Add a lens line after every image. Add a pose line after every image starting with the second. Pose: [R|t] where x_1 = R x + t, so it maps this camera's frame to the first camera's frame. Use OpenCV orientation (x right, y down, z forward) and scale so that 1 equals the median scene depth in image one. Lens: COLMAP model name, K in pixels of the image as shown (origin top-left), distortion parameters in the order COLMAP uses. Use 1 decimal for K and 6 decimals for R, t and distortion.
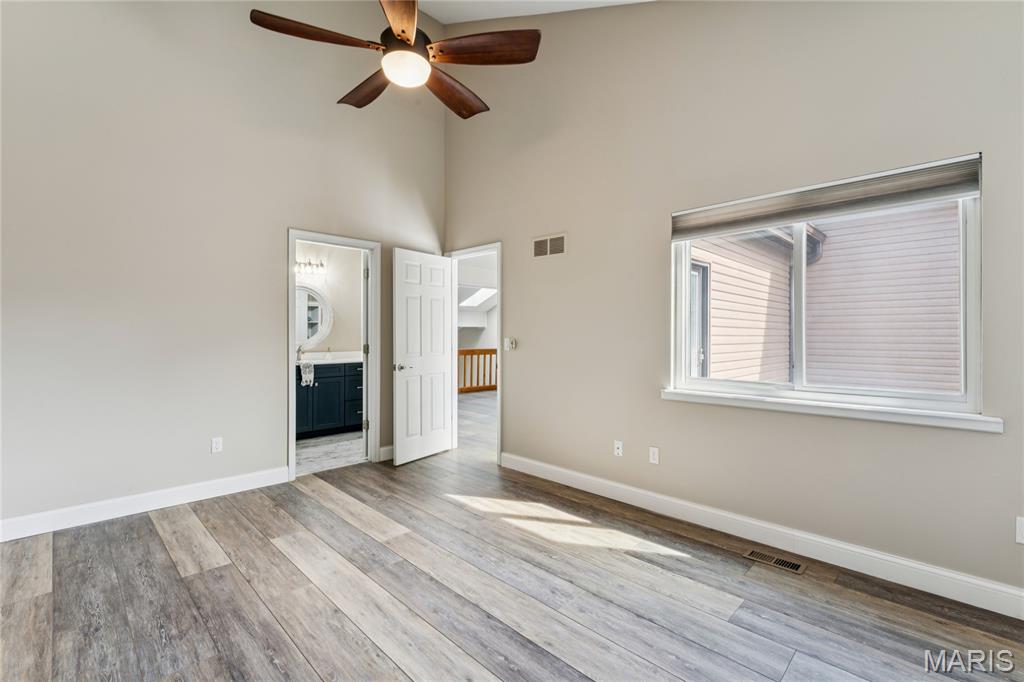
lens RADIAL K [[451.4, 0, 514.0], [0, 451.4, 339.0], [0, 0, 1]] dist [-0.000587, -0.000207]
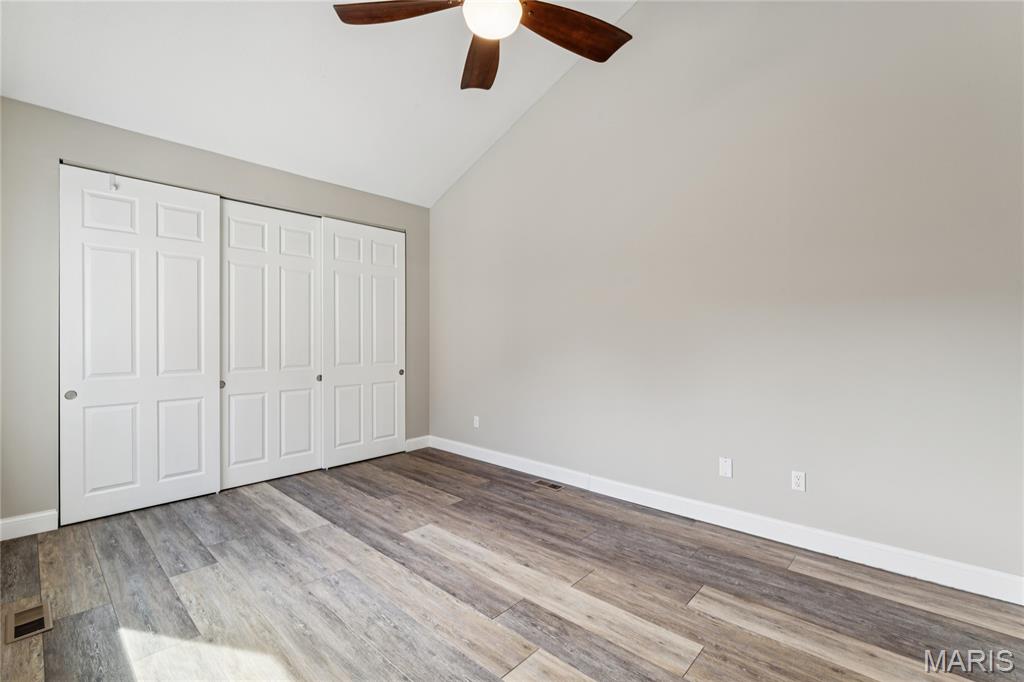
lens RADIAL K [[451.4, 0, 514.0], [0, 451.4, 339.0], [0, 0, 1]] dist [-0.000587, -0.000207]
pose [[-0.999167, -0.004267, -0.040577, -0.259469], [-0.004598, 0.999957, 0.008063, -0.022841], [0.040541, 0.008242, -0.999144, 1.889699]]
